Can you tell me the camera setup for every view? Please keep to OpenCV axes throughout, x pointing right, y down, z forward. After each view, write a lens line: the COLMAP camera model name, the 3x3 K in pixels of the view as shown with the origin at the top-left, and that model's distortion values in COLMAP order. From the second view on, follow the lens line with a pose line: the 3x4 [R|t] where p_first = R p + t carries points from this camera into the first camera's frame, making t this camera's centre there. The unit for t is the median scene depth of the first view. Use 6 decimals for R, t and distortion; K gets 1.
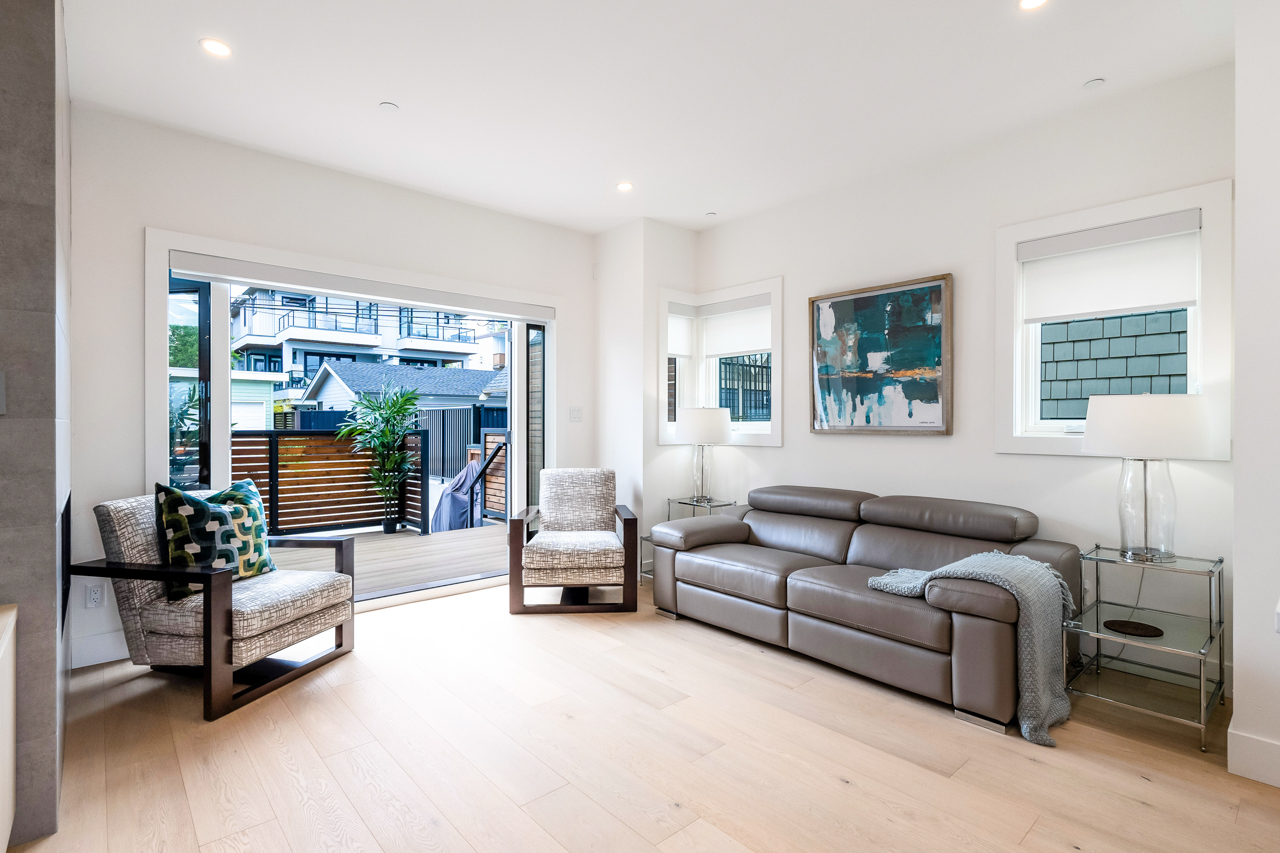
lens RADIAL K [[609.2, 0, 640.1], [0, 609.2, 428.1], [0, 0, 1]] dist [0.003497, -0.000547]
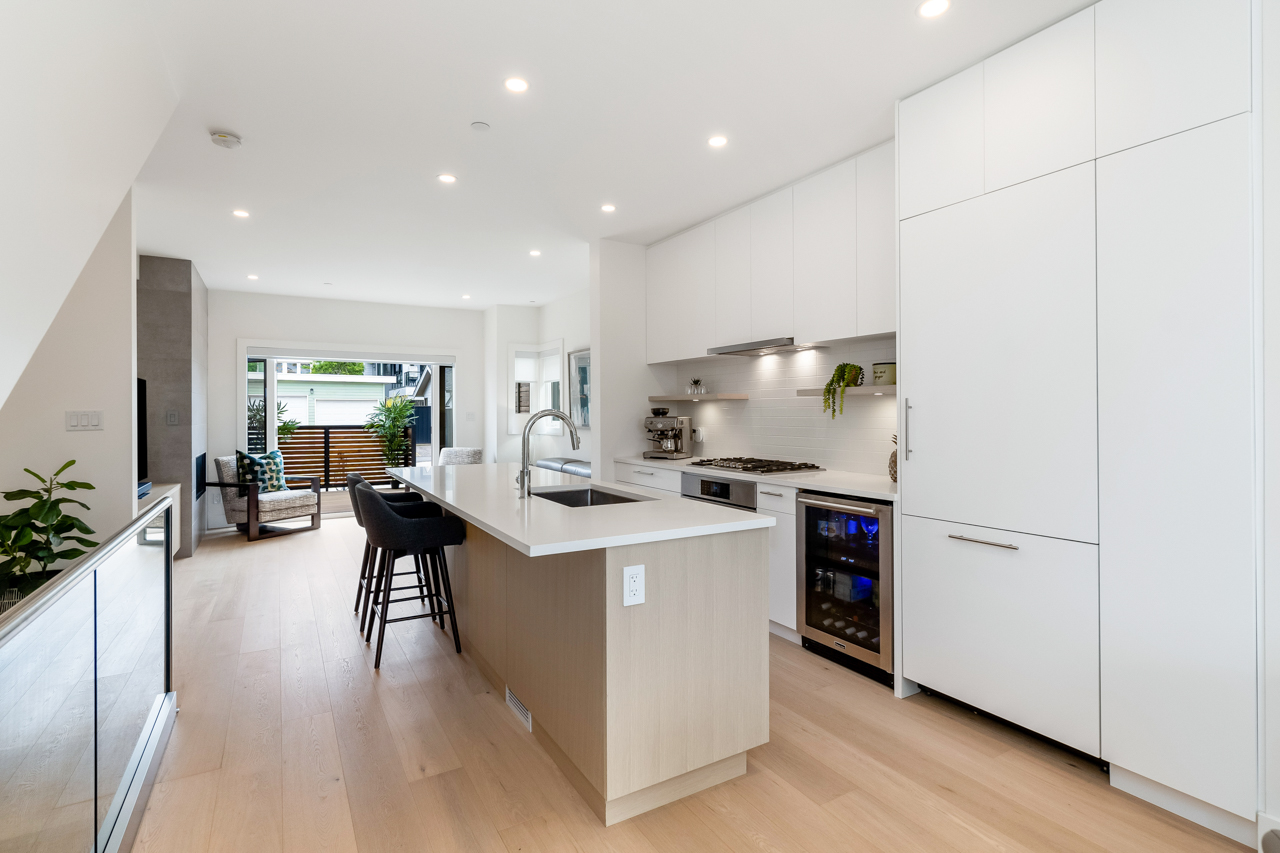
lens RADIAL K [[609.2, 0, 641.1], [0, 609.2, 418.1], [0, 0, 1]] dist [0.003497, -0.000547]
pose [[0.981911, -0.002616, -0.189326, 0.937110], [0.002880, 0.999995, 0.001120, -0.025470], [0.189322, -0.001645, 0.981914, -0.809157]]
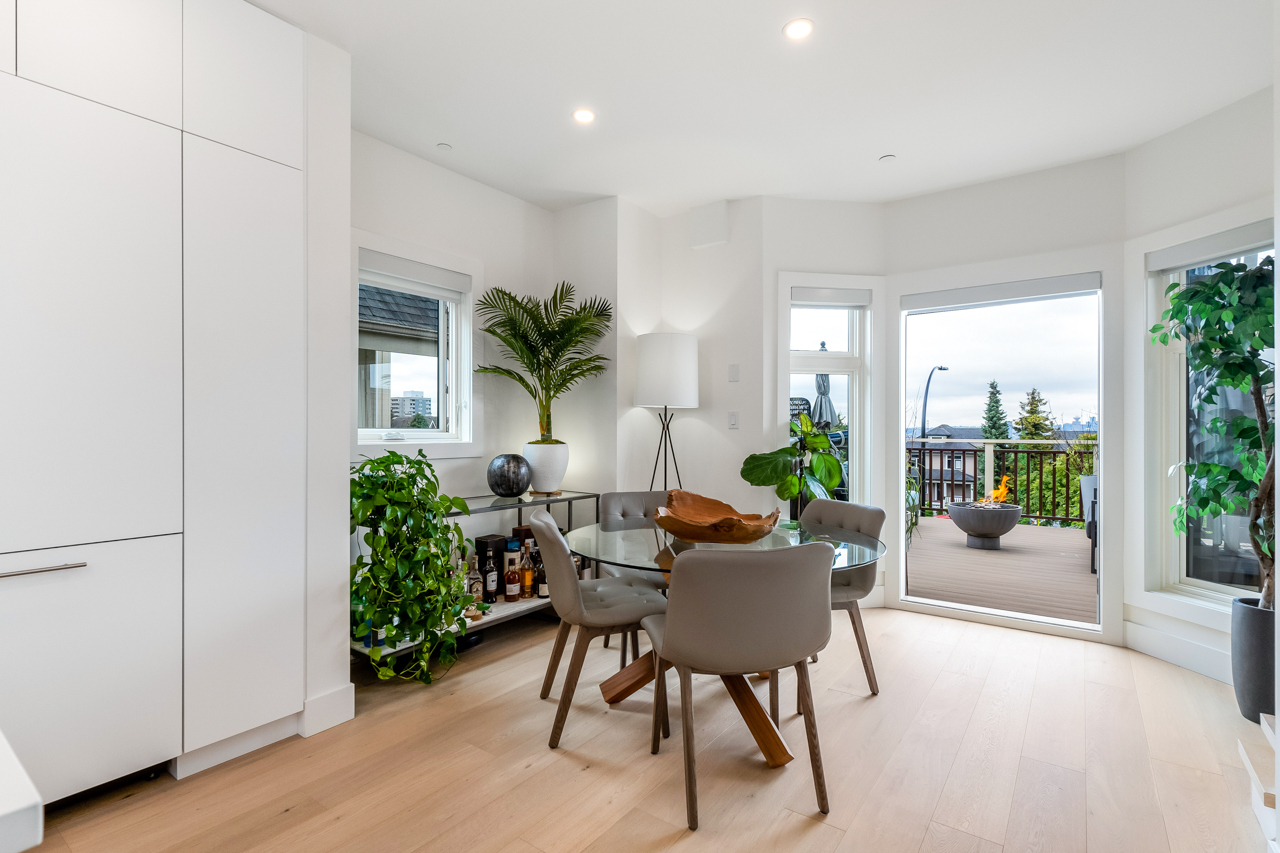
lens RADIAL K [[609.2, 0, 640.2], [0, 609.2, 431.6], [0, 0, 1]] dist [0.003497, -0.000547]
pose [[-0.215754, -0.003768, 0.976441, 0.632400], [0.005439, 0.999972, 0.005061, 0.003594], [-0.976433, 0.006403, -0.215727, -0.459067]]
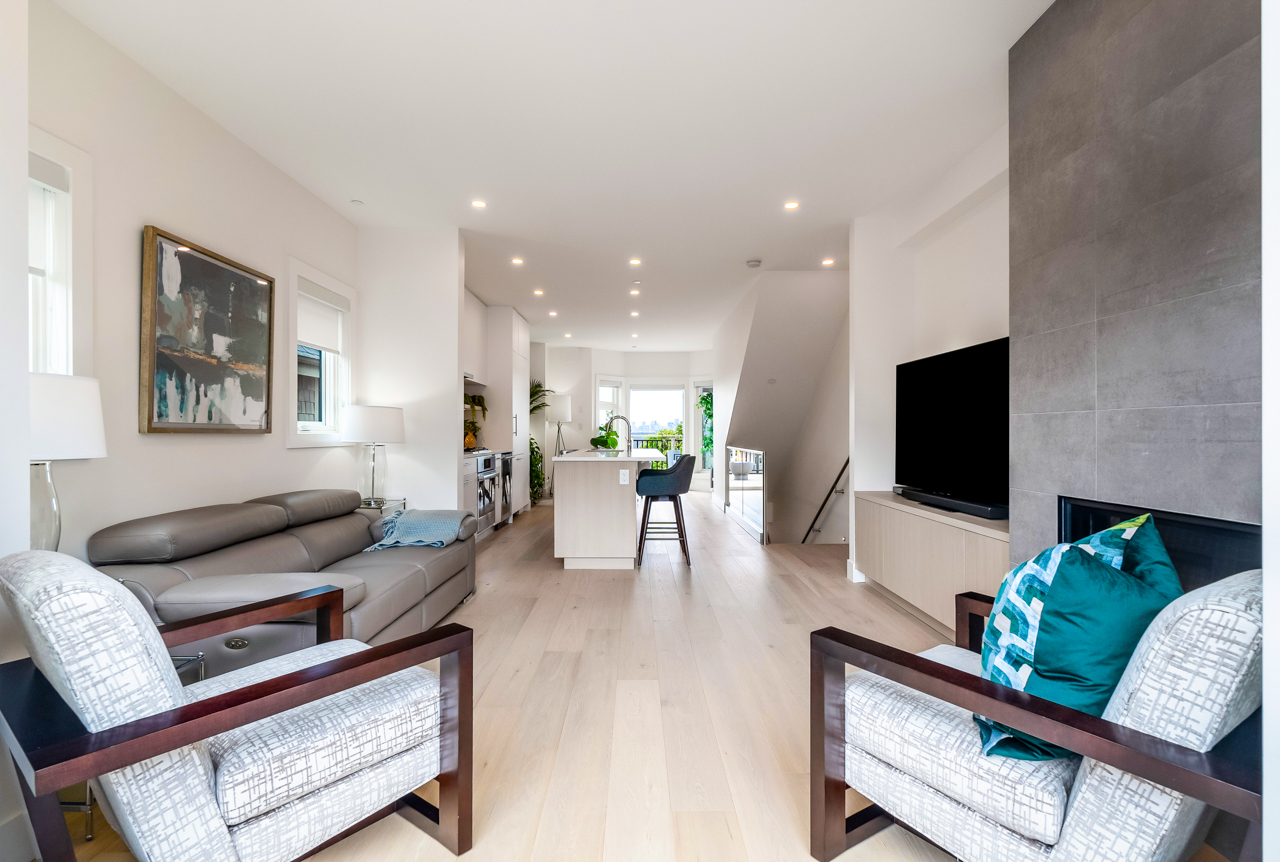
lens RADIAL K [[609.2, 0, 632.3], [0, 609.2, 431.7], [0, 0, 1]] dist [0.003497, -0.000547]
pose [[-0.742060, 0.000850, 0.670333, -0.613983], [0.004417, 0.999984, 0.003621, 0.007194], [-0.670319, 0.005648, -0.742051, 1.292631]]
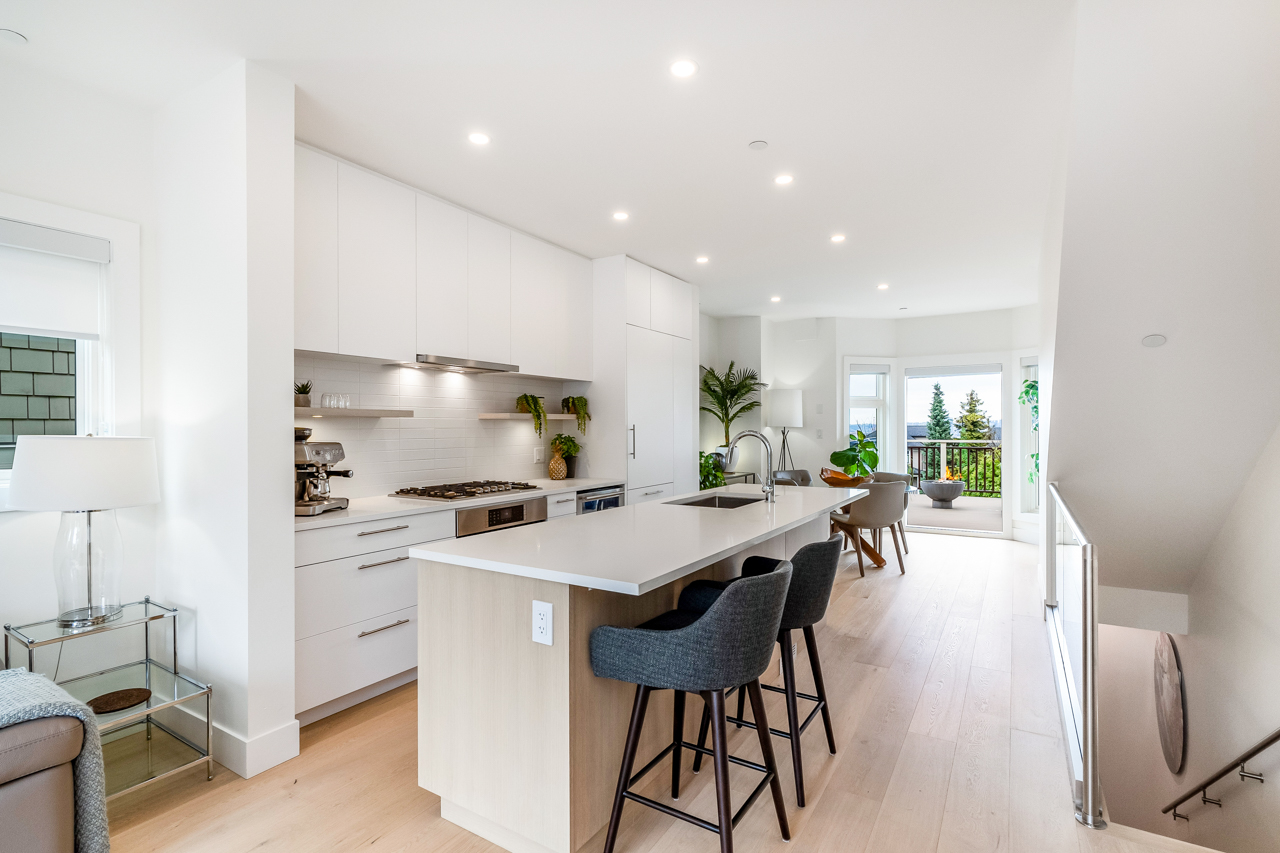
lens RADIAL K [[609.2, 0, 636.8], [0, 609.2, 429.1], [0, 0, 1]] dist [0.003497, -0.000547]
pose [[-0.283282, -0.003254, 0.959031, -0.178908], [0.009661, 0.999934, 0.006247, -0.046309], [-0.958988, 0.011034, -0.283231, 0.355245]]
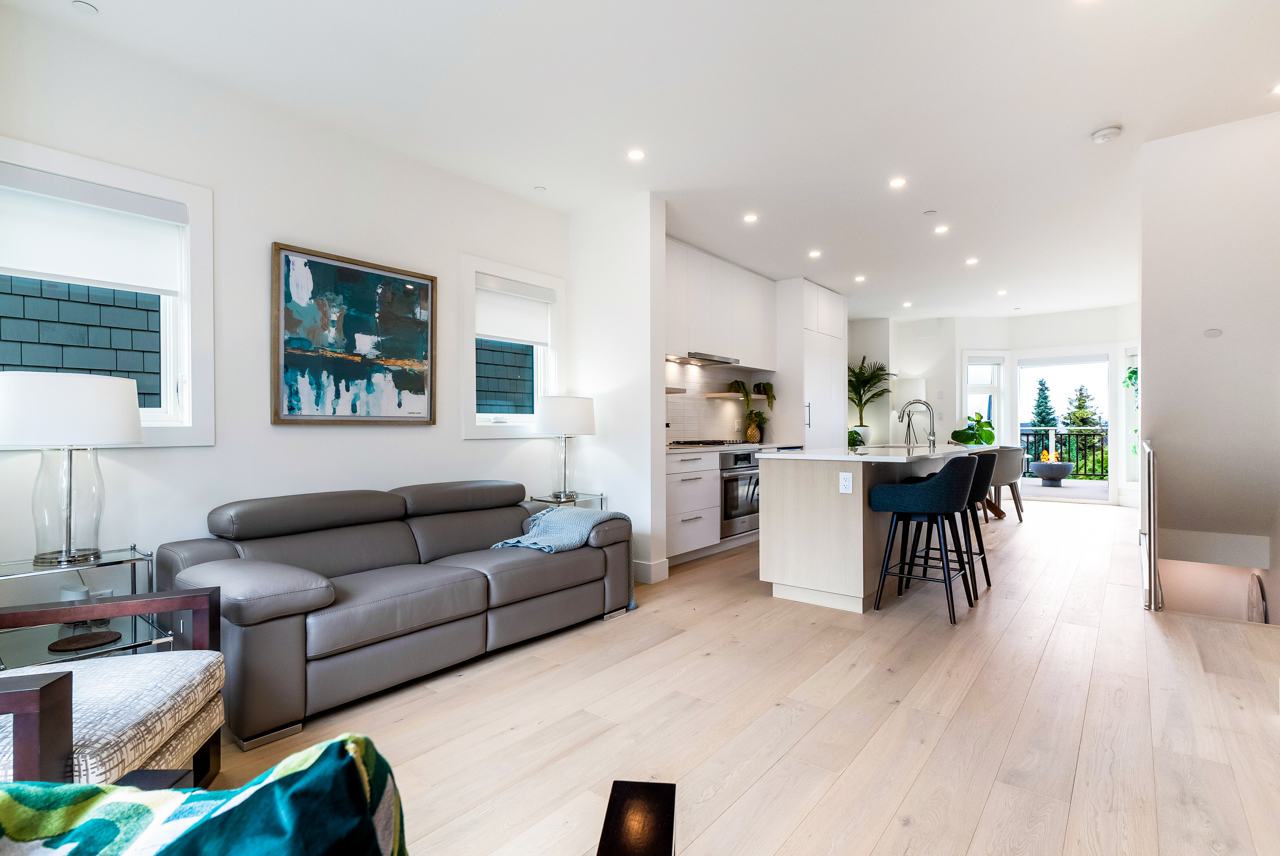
lens RADIAL K [[609.2, 0, 643.0], [0, 609.2, 427.9], [0, 0, 1]] dist [0.003497, -0.000547]
pose [[-0.165981, 0.000359, 0.986129, -0.598700], [0.012499, 0.999920, 0.001740, 0.018762], [-0.986050, 0.012614, -0.165972, 0.774749]]
